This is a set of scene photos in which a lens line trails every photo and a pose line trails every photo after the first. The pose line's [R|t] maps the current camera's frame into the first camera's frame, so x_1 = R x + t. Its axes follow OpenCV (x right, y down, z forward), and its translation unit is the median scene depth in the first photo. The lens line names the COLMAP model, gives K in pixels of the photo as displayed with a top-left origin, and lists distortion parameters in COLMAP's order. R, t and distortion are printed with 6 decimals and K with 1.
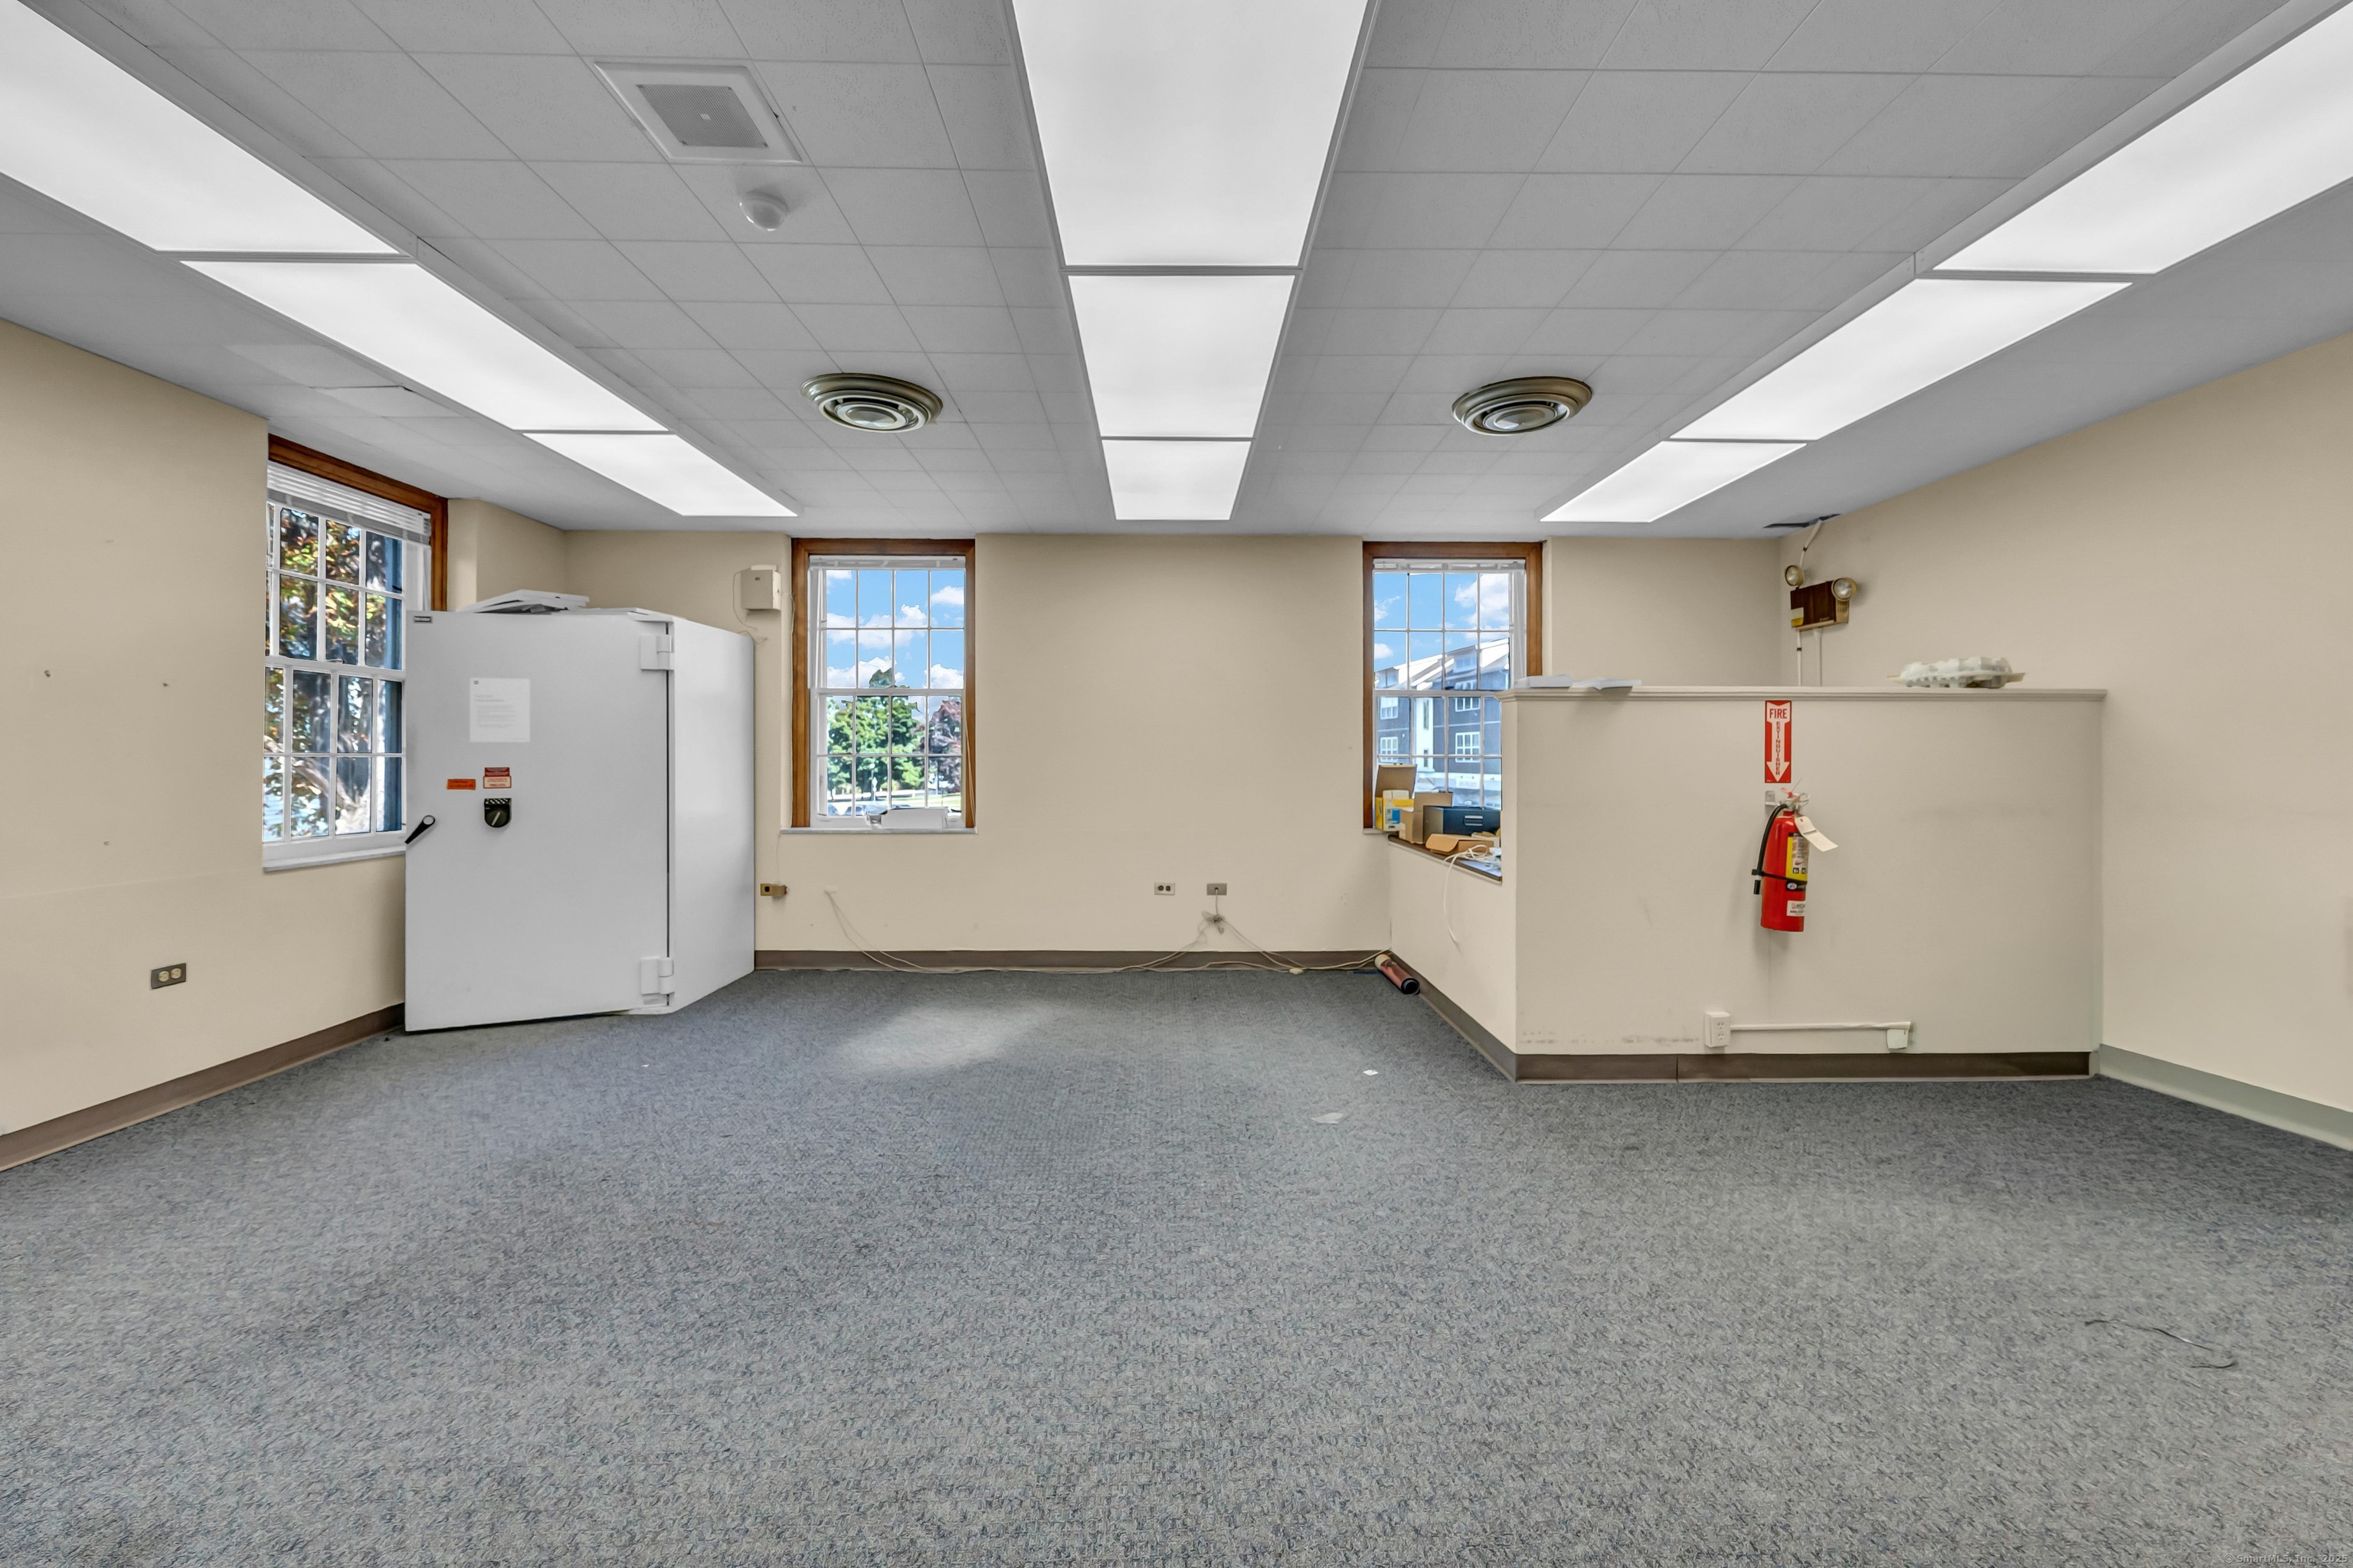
lens RADIAL K [[944.2, 0, 1179.1], [0, 944.2, 750.2], [0, 0, 1]] dist [-0.002729, -0.000063]
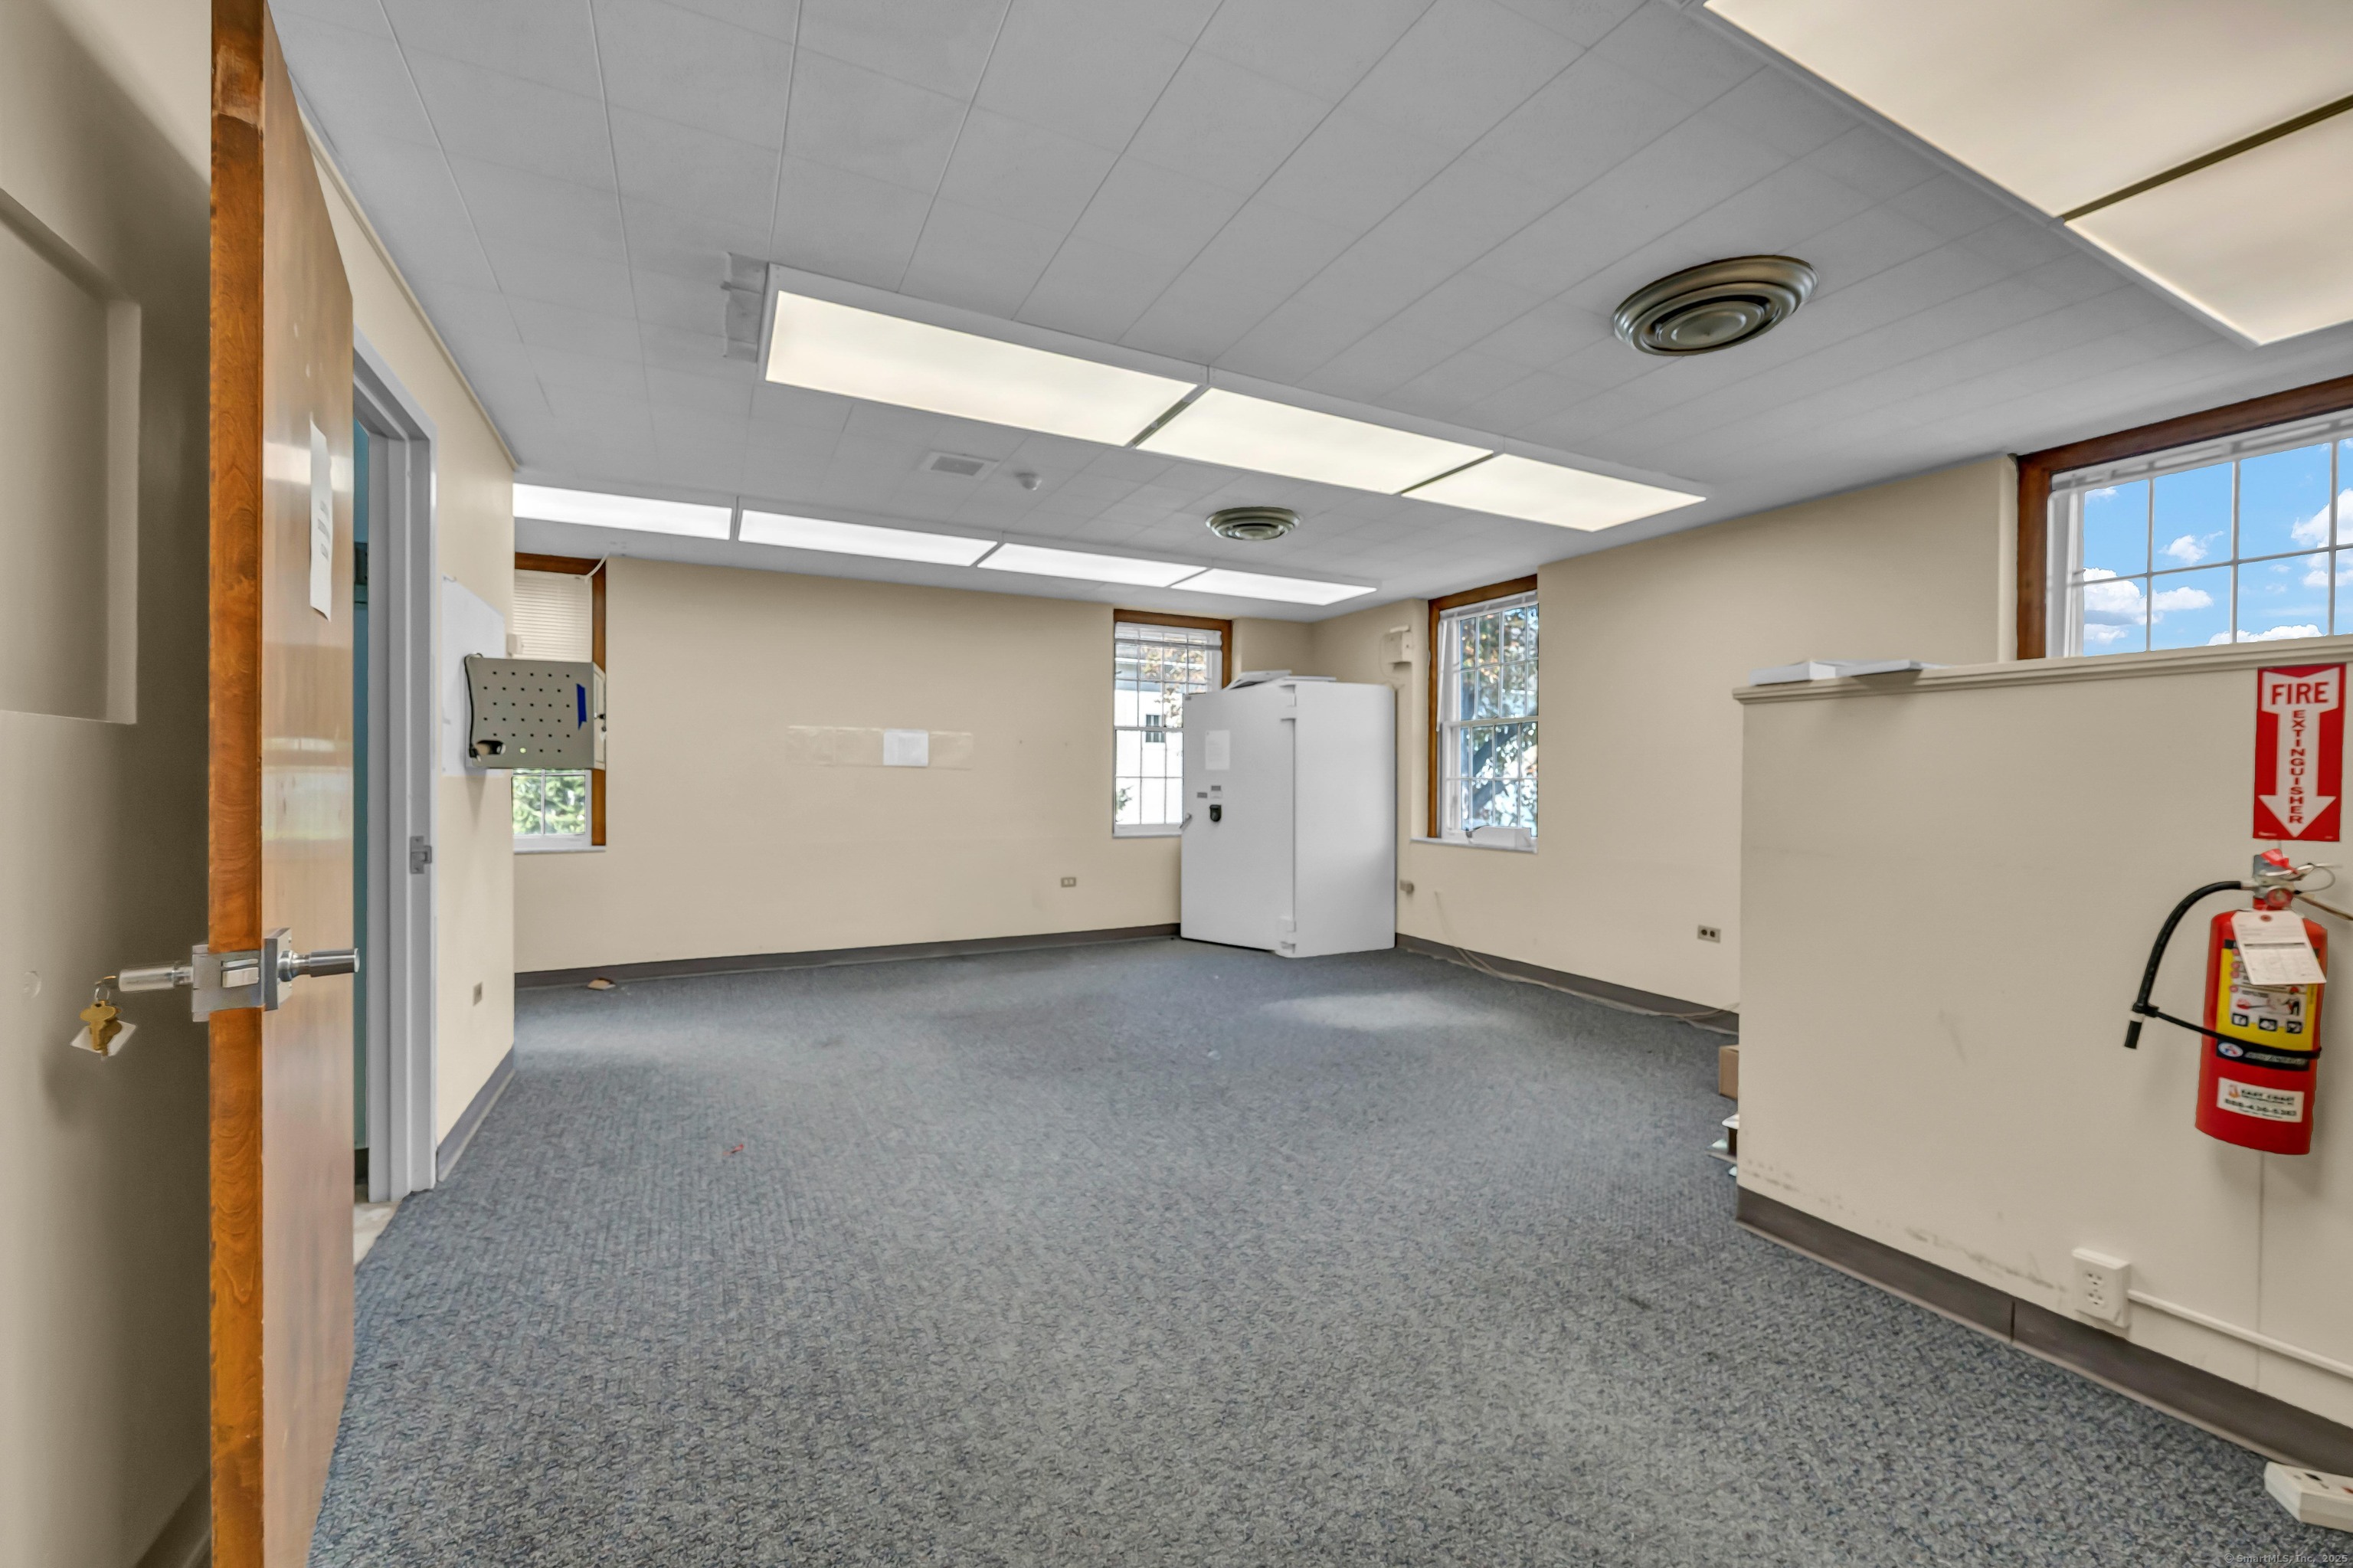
lens RADIAL K [[925.4, 0, 1176.5], [0, 925.4, 784.0], [0, 0, 1]] dist [-0.002398, -0.000217]
pose [[0.434363, 0.007857, -0.900704, 0.808059], [-0.000182, 0.999963, 0.008636, 0.002701], [0.900738, -0.003587, 0.434349, 0.290483]]
